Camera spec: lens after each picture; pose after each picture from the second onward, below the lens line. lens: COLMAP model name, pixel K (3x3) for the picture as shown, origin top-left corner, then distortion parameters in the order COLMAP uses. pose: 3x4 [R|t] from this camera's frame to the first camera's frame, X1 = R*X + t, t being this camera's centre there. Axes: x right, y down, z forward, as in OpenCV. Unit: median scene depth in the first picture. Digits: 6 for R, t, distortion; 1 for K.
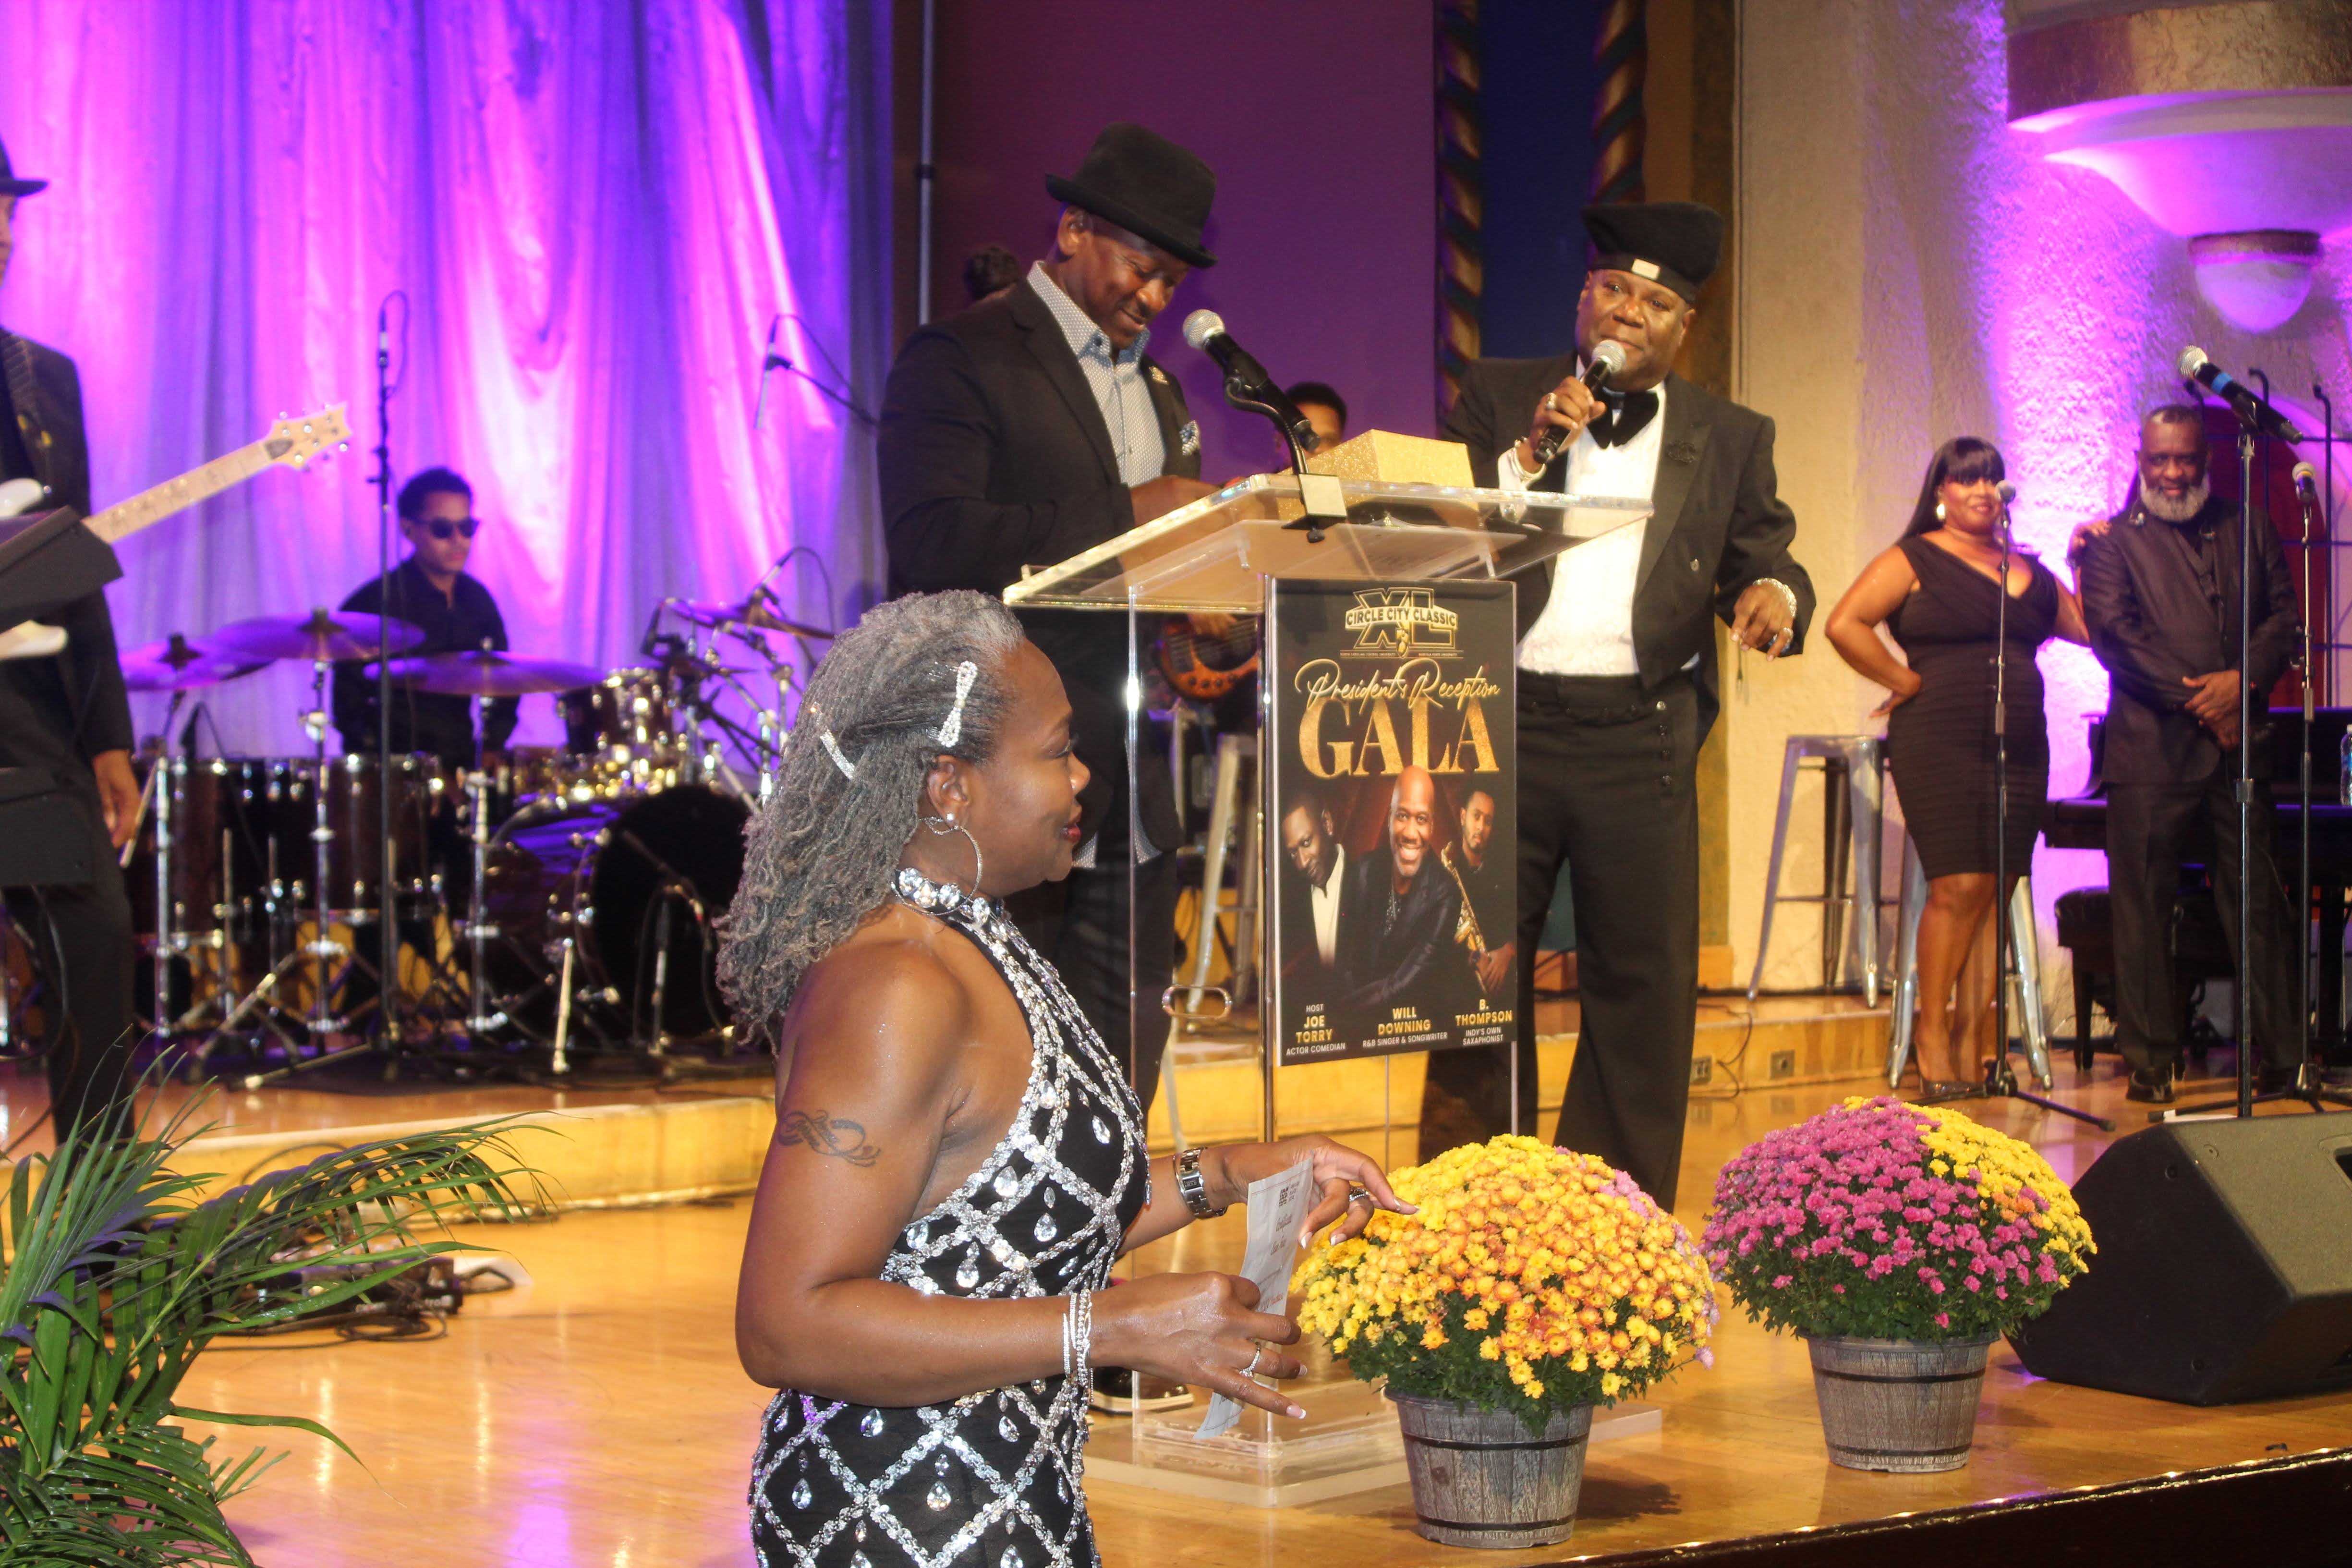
lens RADIAL K [[3944.9, 0, 1121.9], [0, 3944.9, 810.0], [0, 0, 1]] dist [0.002729, 0.000000]
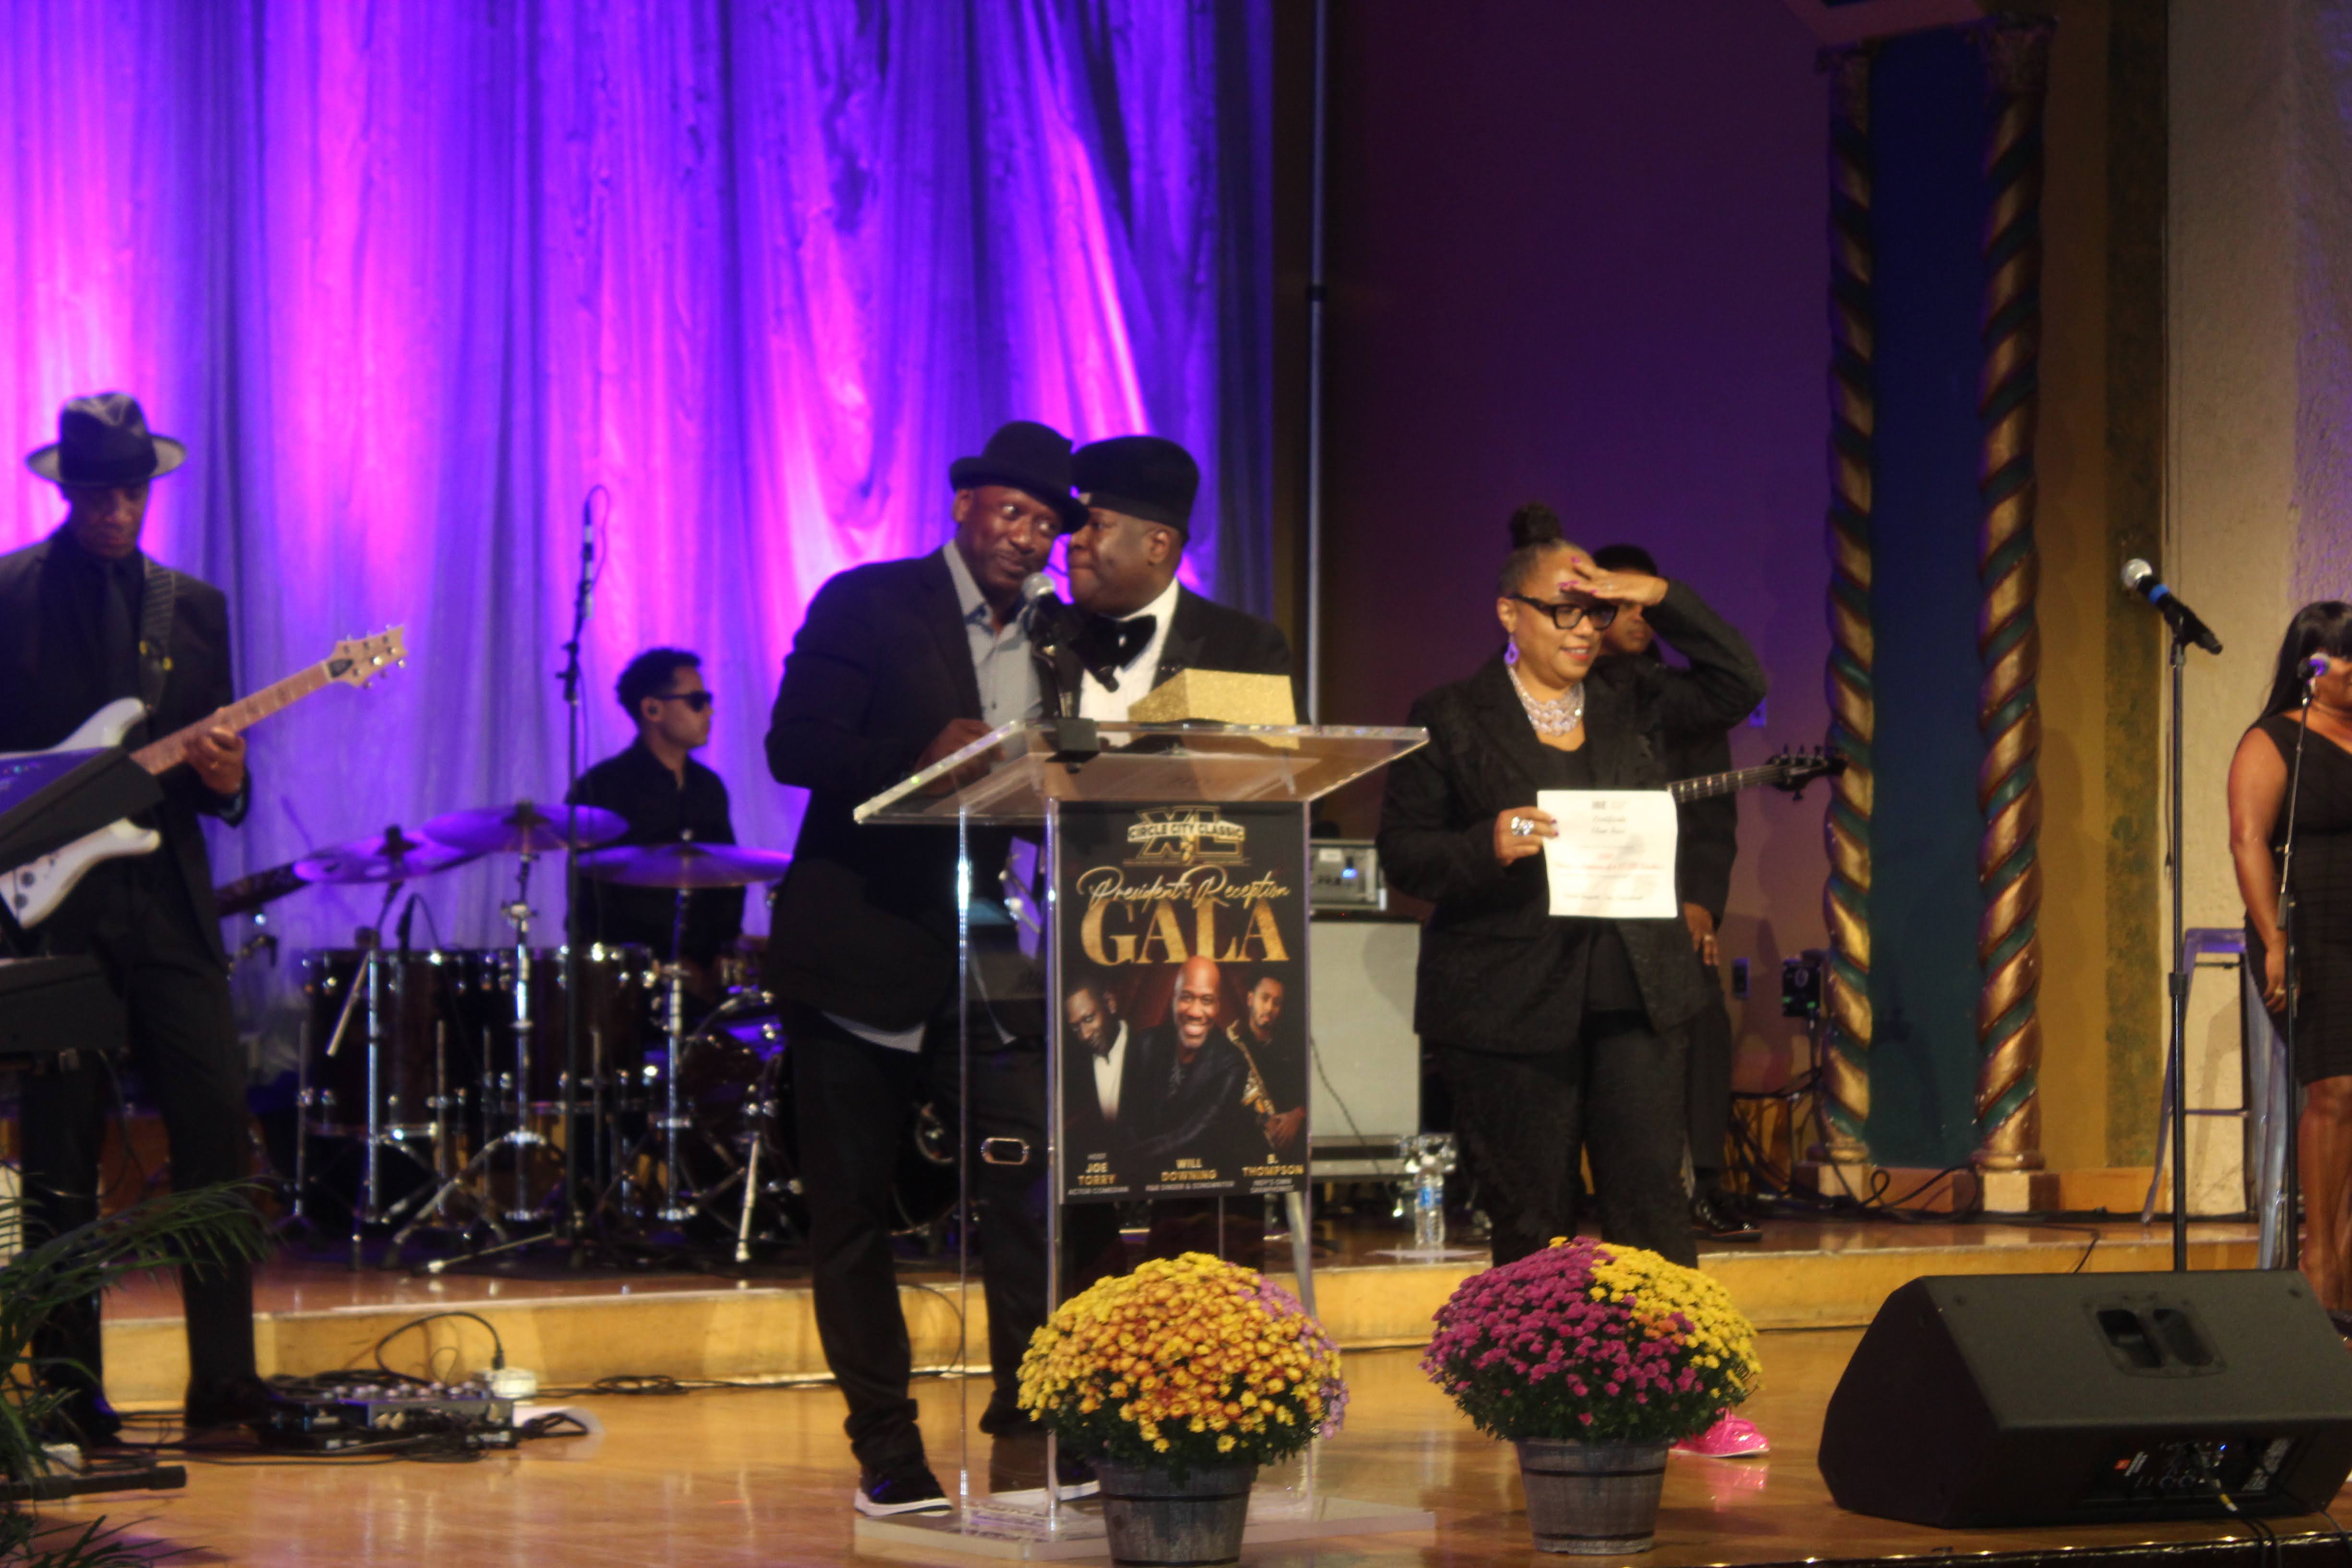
lens RADIAL K [[5563.1, 0, 1111.8], [0, 5563.1, 807.6], [0, 0, 1]] dist [0.077849, 0.000000]
pose [[0.984727, -0.002405, -0.174089, 0.264854], [-0.004495, 0.999220, -0.039232, 0.007949], [0.174047, 0.039416, 0.983948, -0.511831]]
